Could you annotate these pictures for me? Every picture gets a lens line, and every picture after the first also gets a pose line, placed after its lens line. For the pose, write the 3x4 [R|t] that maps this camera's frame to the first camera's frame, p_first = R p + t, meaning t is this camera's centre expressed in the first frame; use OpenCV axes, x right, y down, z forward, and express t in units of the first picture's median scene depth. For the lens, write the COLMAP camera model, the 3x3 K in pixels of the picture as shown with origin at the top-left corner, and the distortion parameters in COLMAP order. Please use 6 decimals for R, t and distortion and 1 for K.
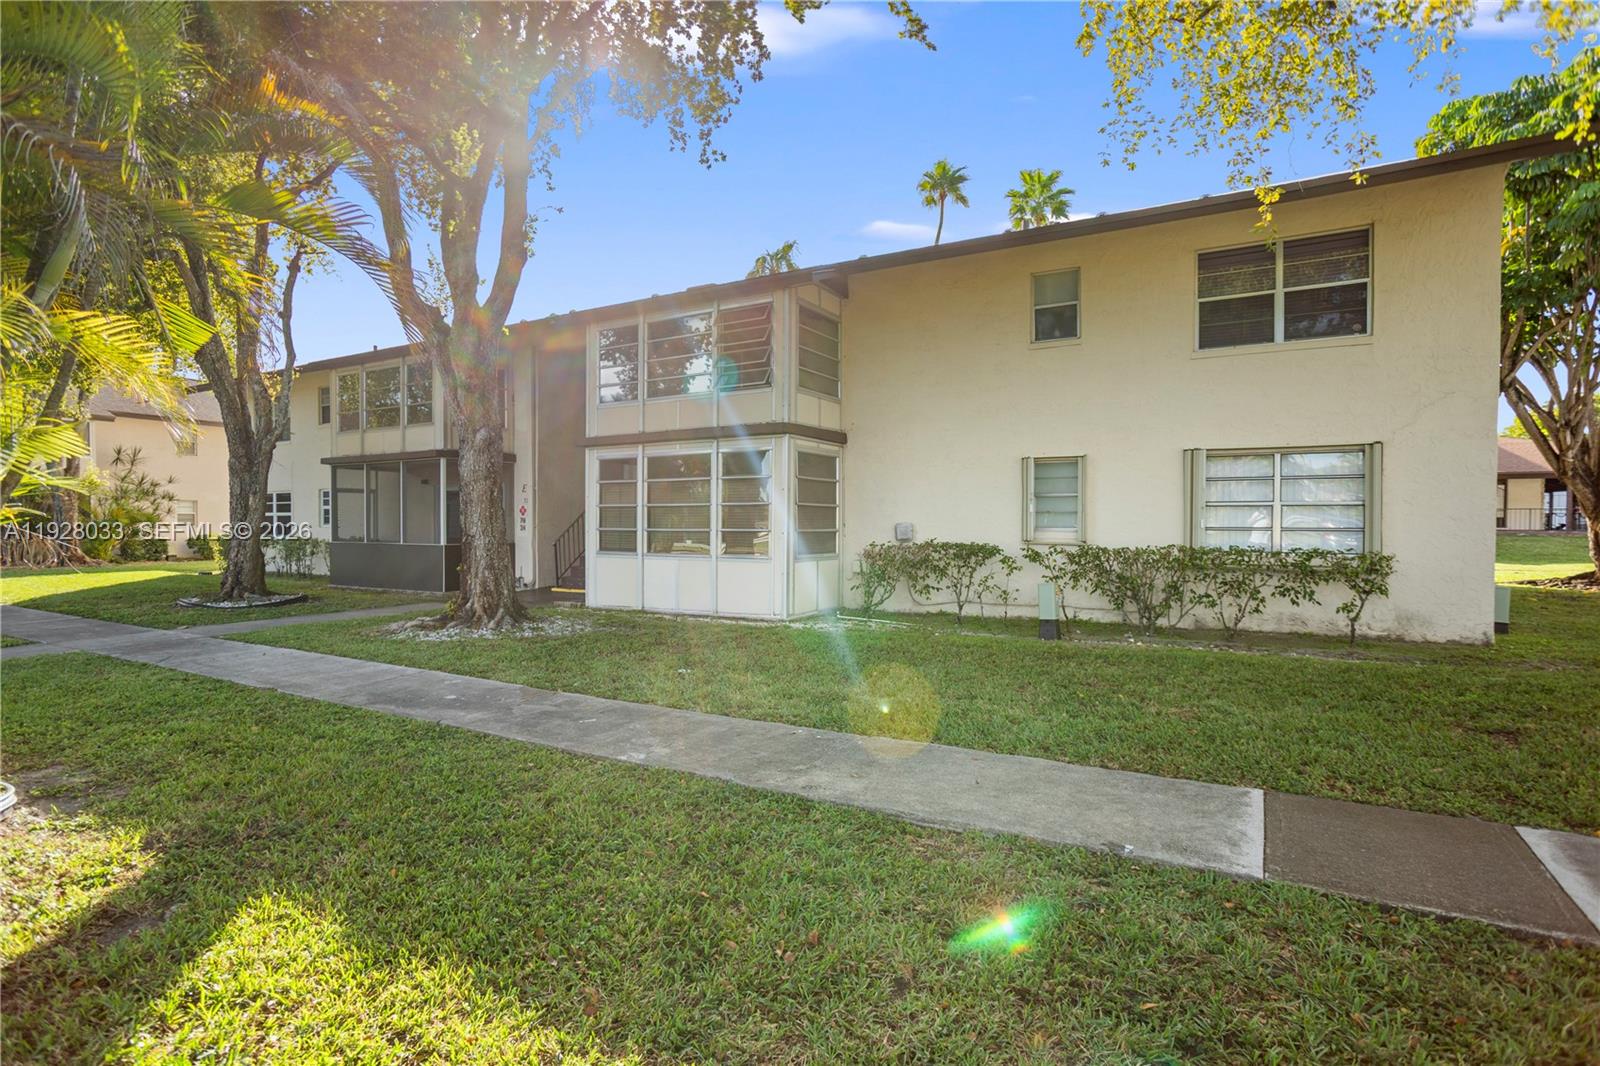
lens RADIAL K [[827.6, 0, 798.5], [0, 827.6, 514.2], [0, 0, 1]] dist [-0.051377, -0.000130]
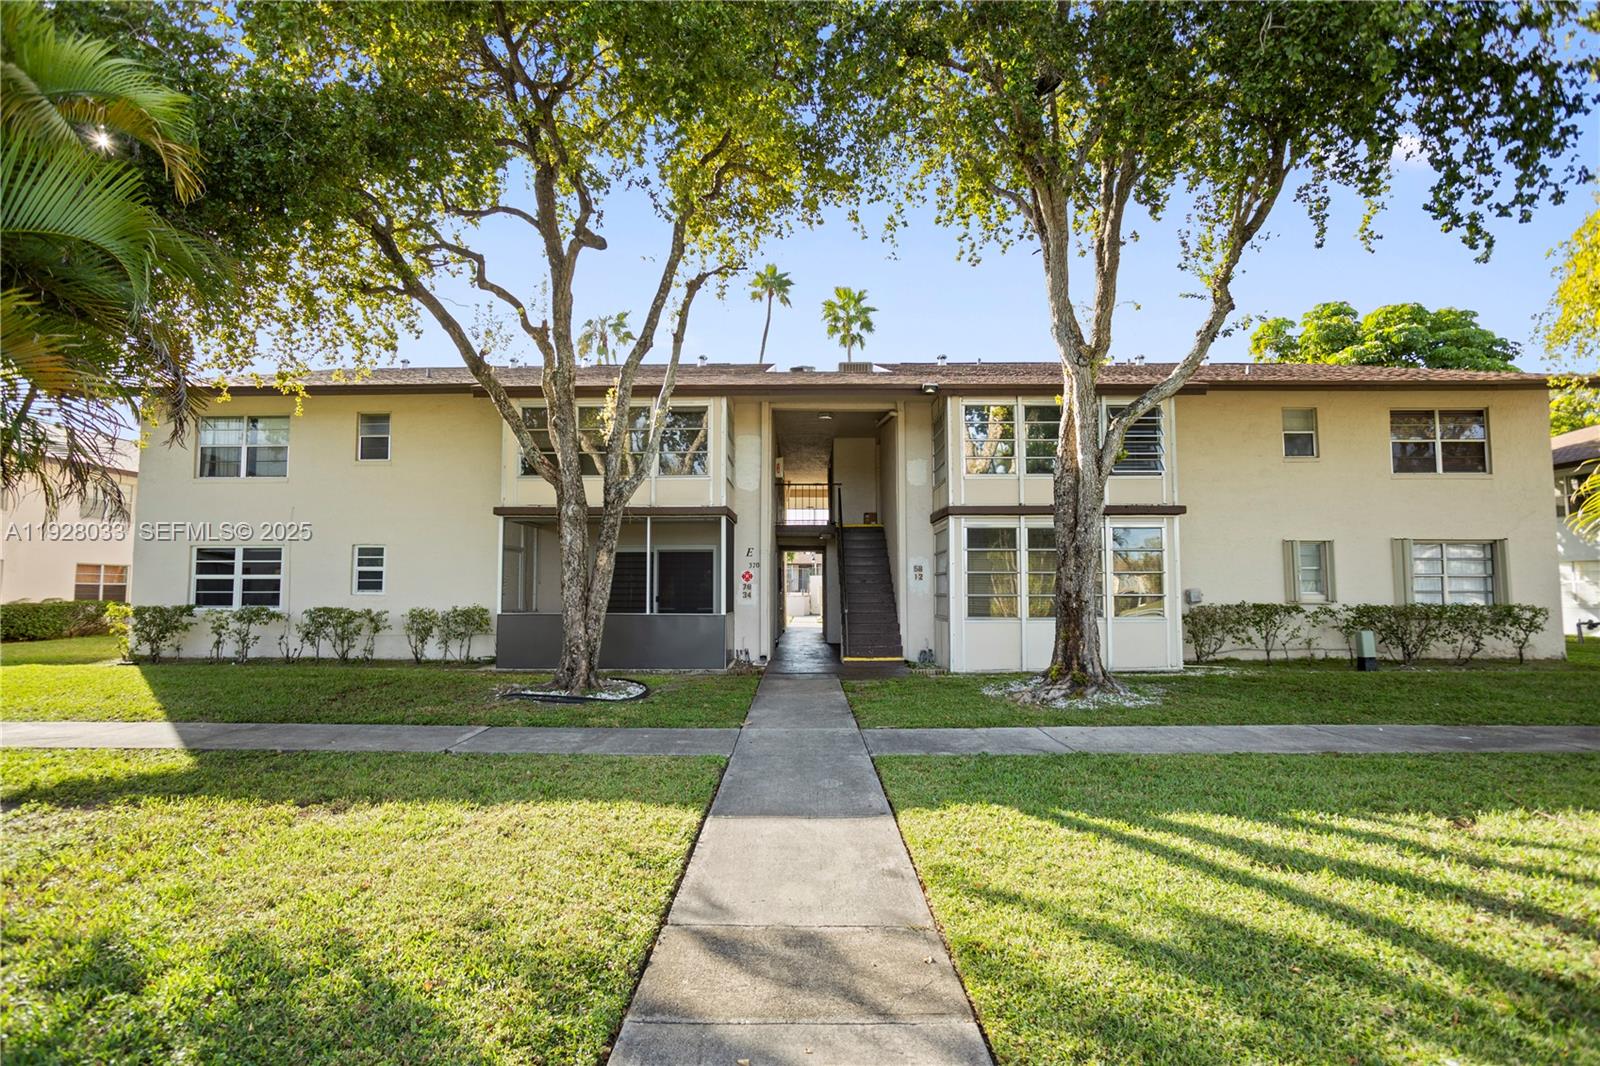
lens RADIAL K [[807.0, 0, 795.6], [0, 807.0, 493.1], [0, 0, 1]] dist [-0.071364, 0.032083]
pose [[0.876302, 0.062606, 0.477677, -1.076396], [-0.007482, 0.993169, -0.116442, 0.011727], [-0.481705, 0.098464, 0.870784, 0.250874]]
